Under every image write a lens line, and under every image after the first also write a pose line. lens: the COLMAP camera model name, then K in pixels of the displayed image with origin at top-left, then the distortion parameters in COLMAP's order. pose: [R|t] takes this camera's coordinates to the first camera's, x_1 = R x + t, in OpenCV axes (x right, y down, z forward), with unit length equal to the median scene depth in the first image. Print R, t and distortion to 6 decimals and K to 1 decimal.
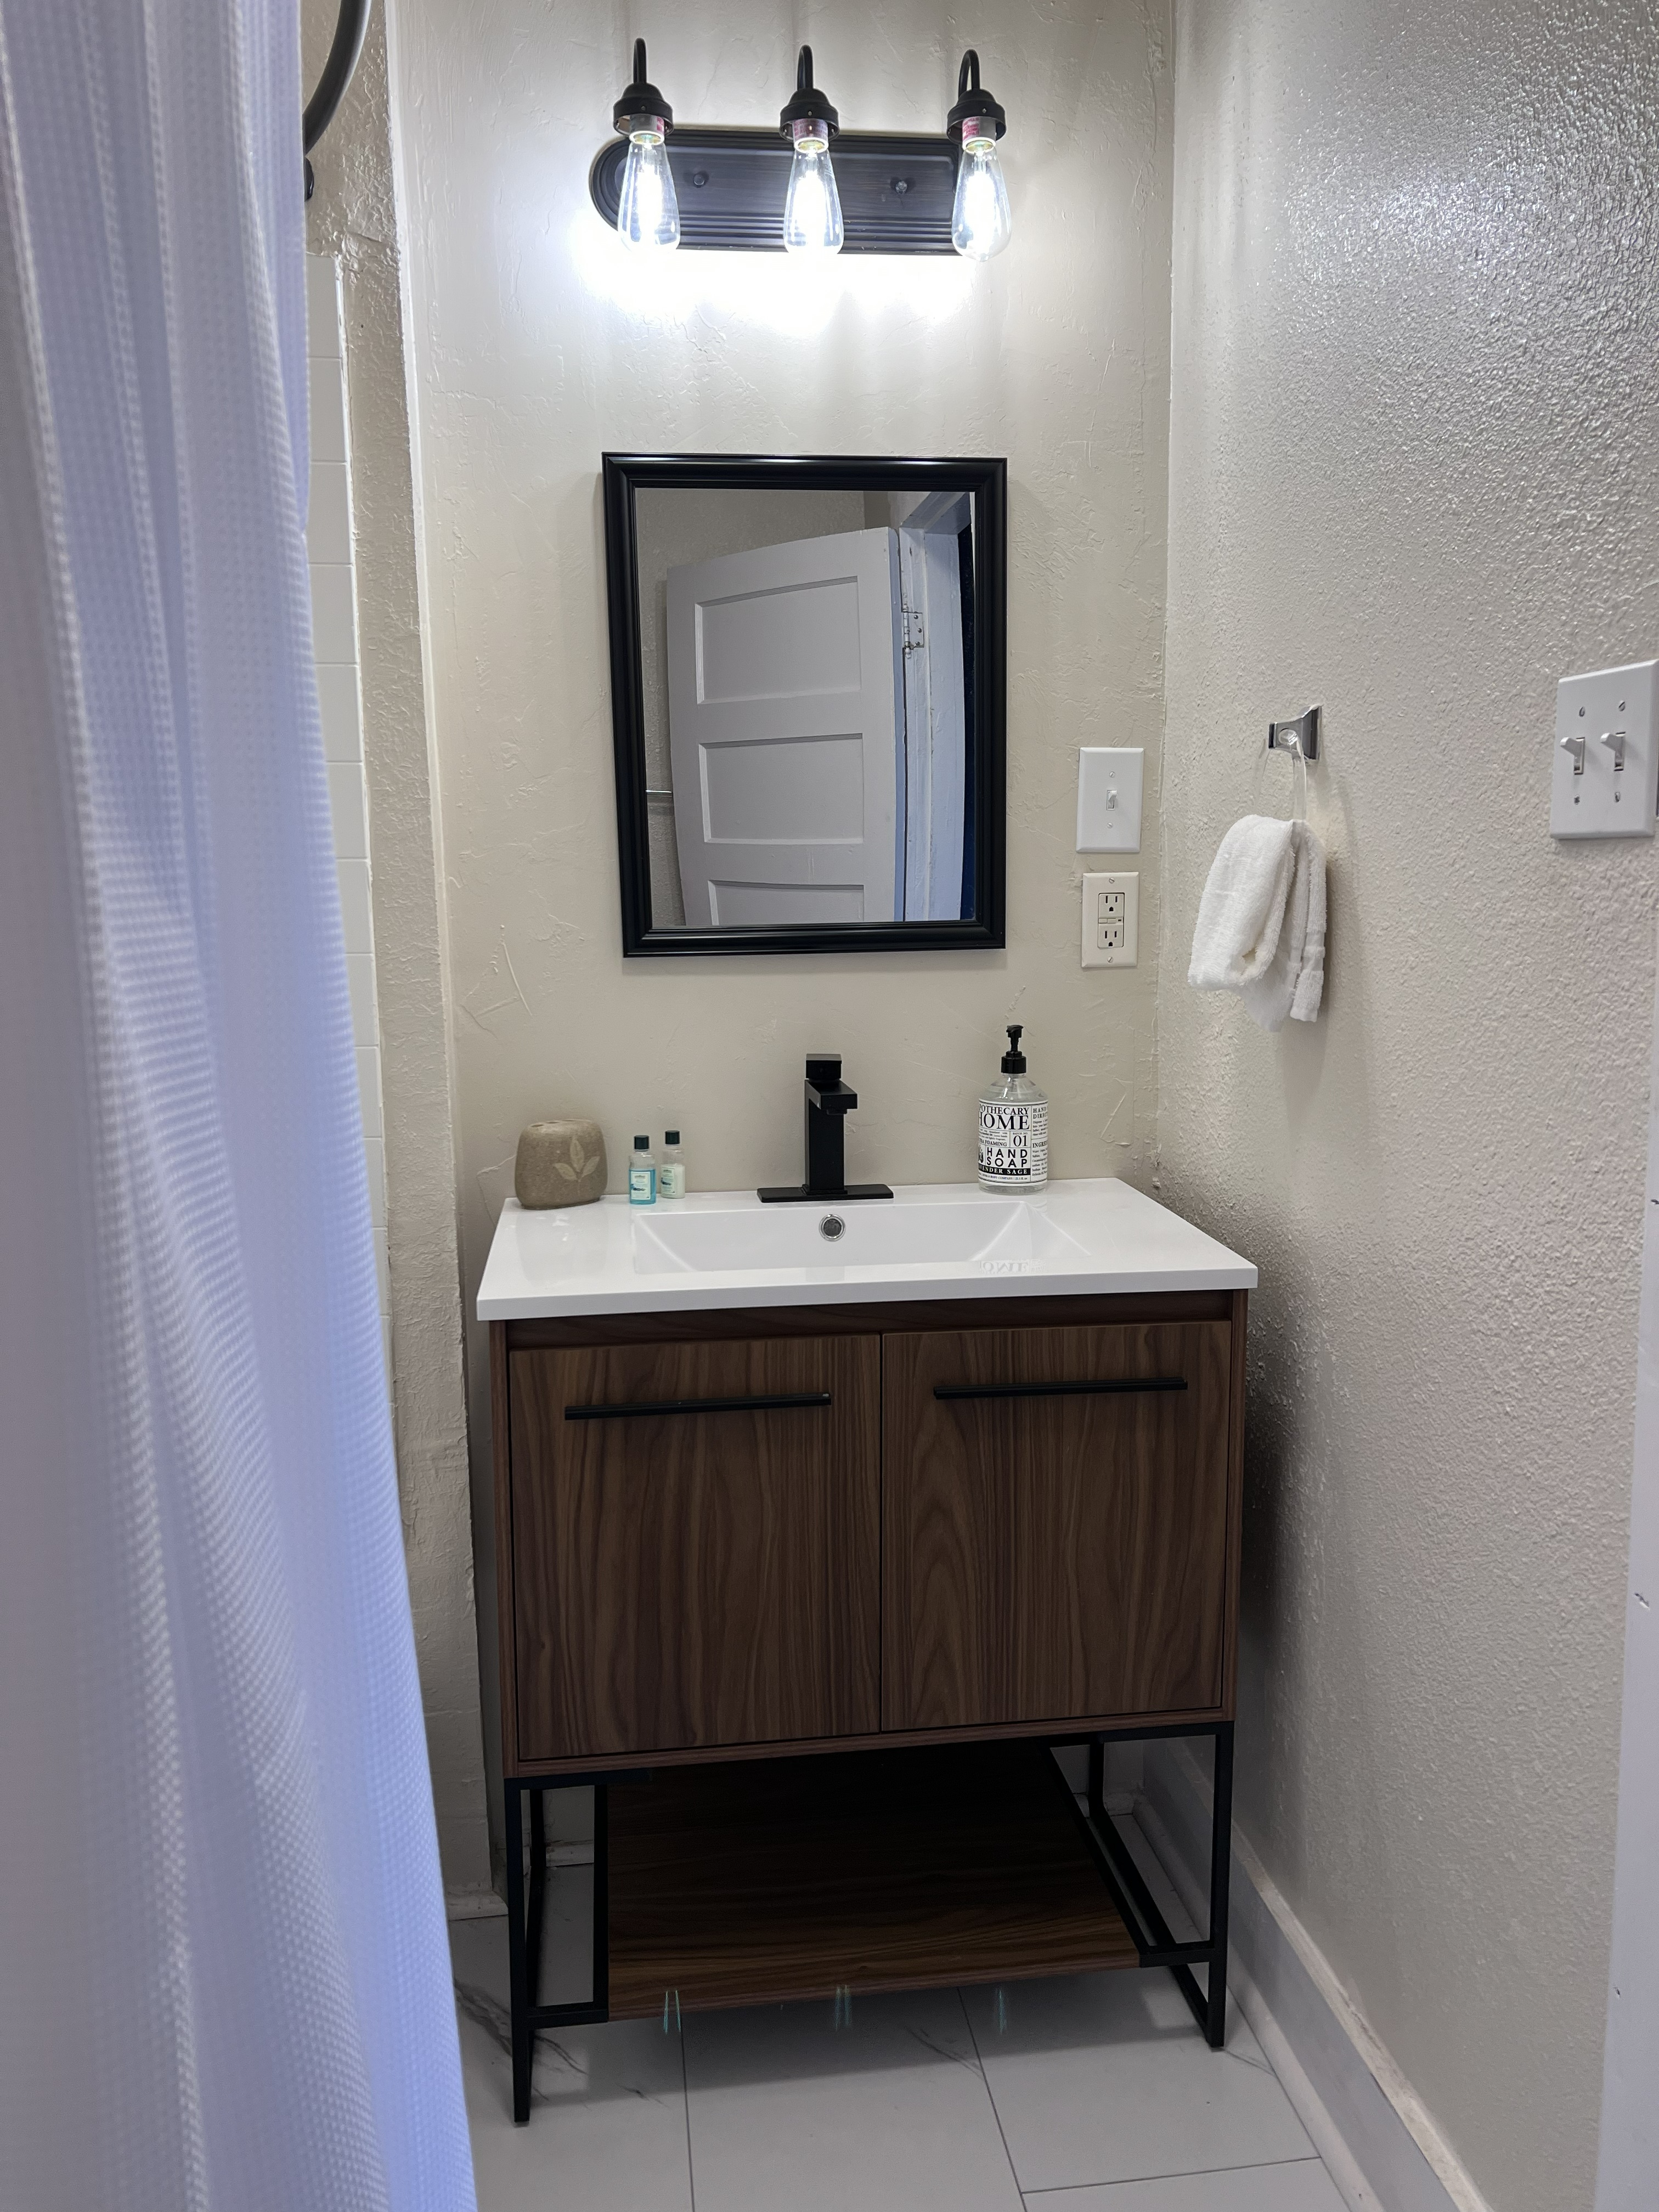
lens RADIAL K [[1644.3, 0, 827.2], [0, 1644.3, 1090.0], [0, 0, 1]] dist [0.032499, -0.048969]
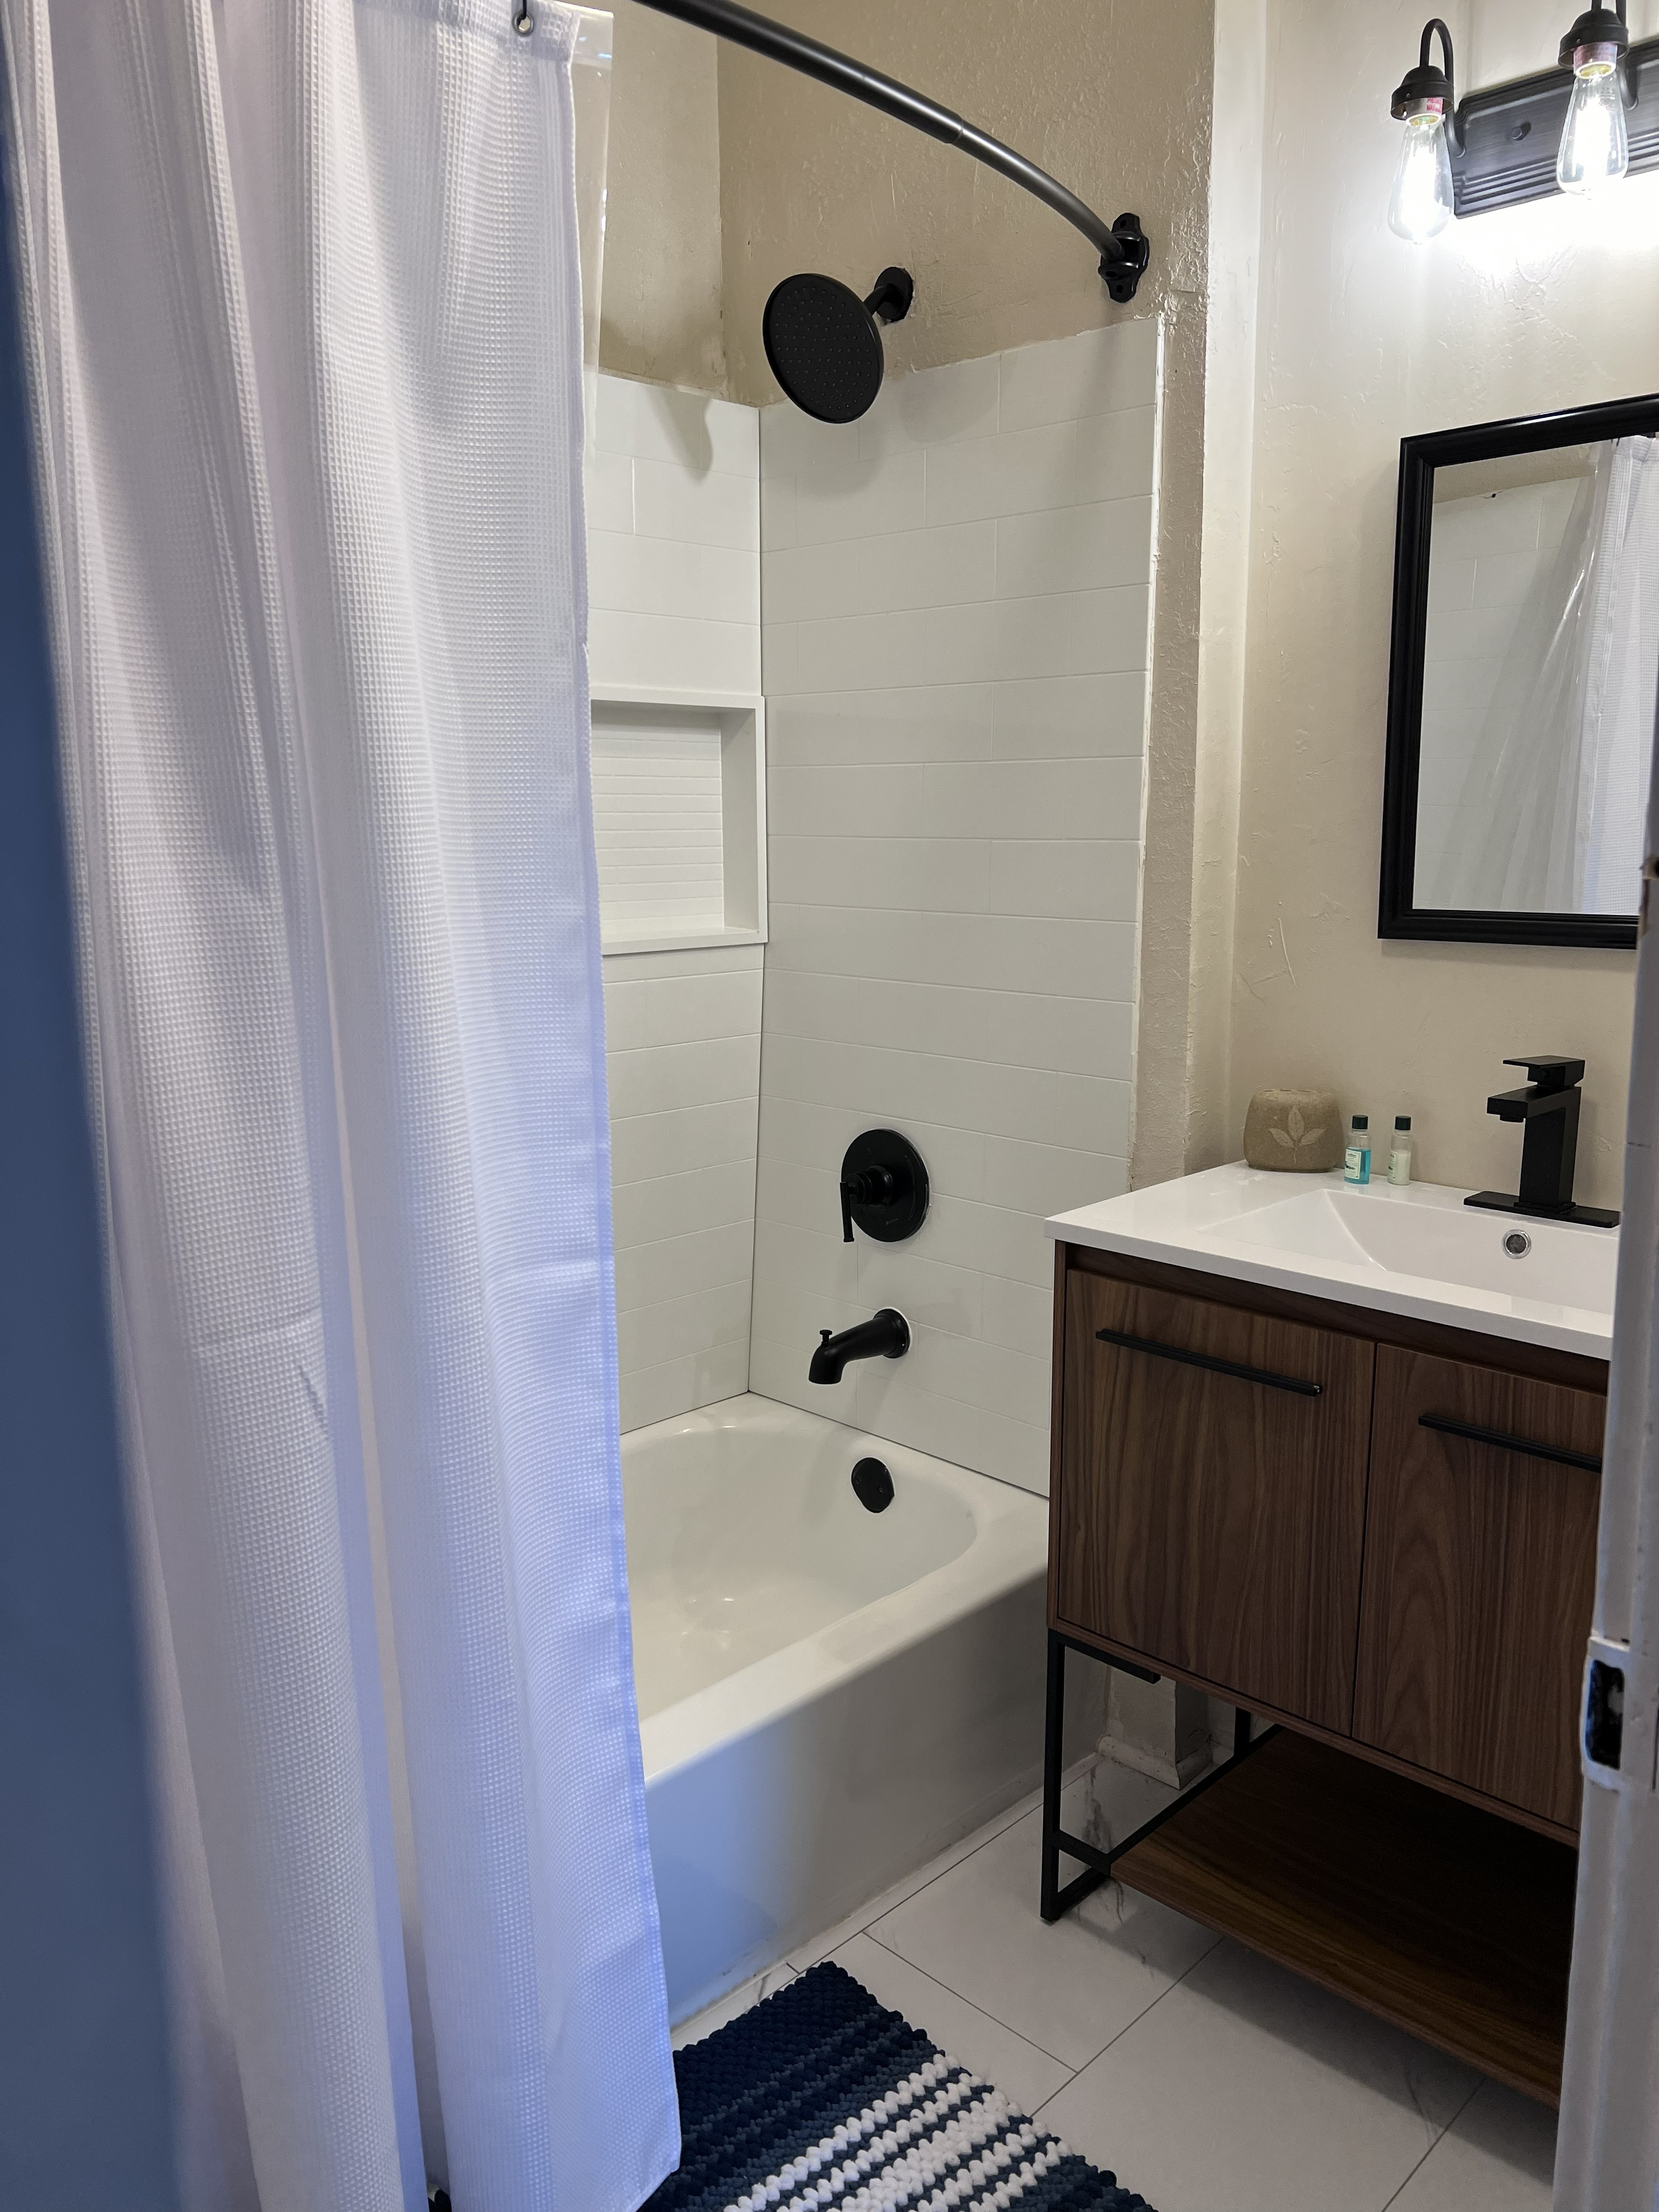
lens RADIAL K [[1644.3, 0, 827.2], [0, 1644.3, 1090.0], [0, 0, 1]] dist [0.032499, -0.048969]
pose [[0.614301, 0.138793, -0.776770, 0.527478], [-0.111057, 0.989818, 0.089032, -0.046872], [0.781218, 0.031573, 0.623460, 0.118635]]
